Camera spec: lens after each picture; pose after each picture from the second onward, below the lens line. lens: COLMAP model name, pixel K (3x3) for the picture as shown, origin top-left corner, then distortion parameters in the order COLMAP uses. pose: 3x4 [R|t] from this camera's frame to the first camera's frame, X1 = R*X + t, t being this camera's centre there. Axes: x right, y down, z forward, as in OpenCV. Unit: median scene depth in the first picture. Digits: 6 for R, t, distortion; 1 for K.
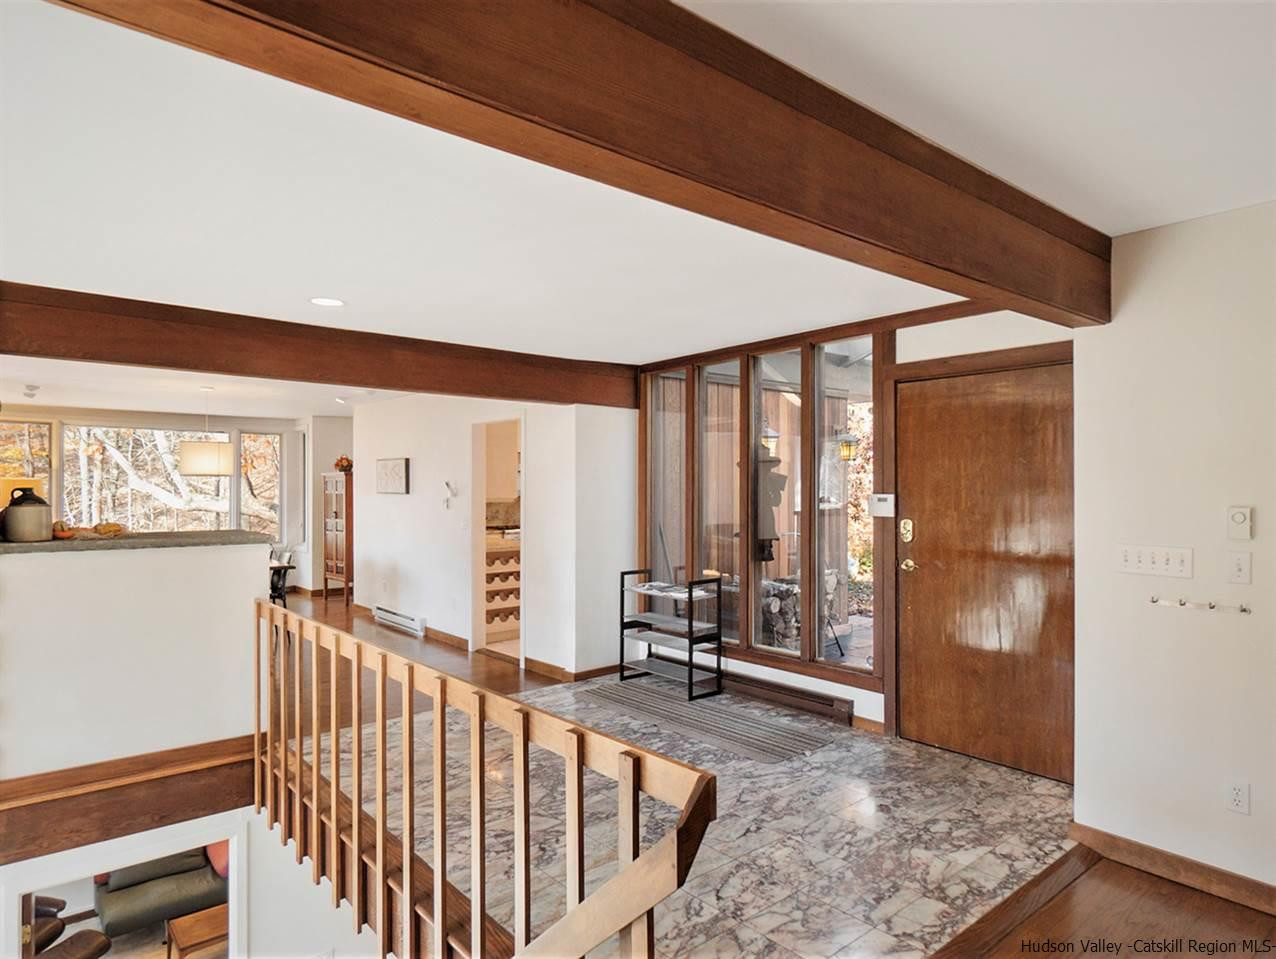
lens RADIAL K [[713.4, 0, 696.4], [0, 713.4, 484.0], [0, 0, 1]] dist [0.000837, -0.000220]
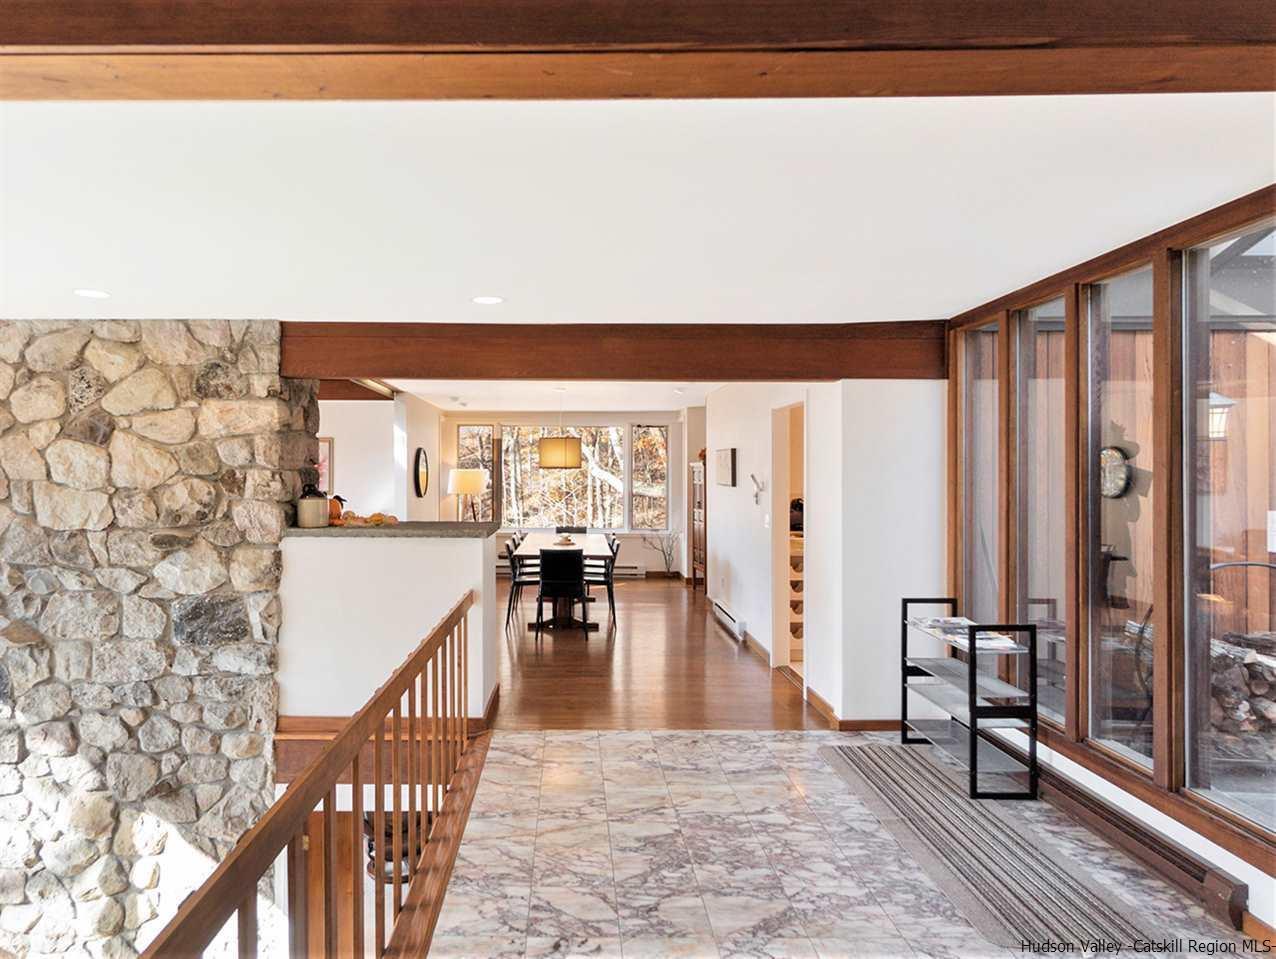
lens RADIAL K [[766.0, 0, 631.3], [0, 766.0, 473.9], [0, 0, 1]] dist [0.002336, -0.000328]
pose [[0.756827, 0.007116, -0.653577, 0.203185], [-0.003011, 0.999968, 0.007401, -0.013284], [0.653609, -0.003633, 0.756824, 0.202528]]
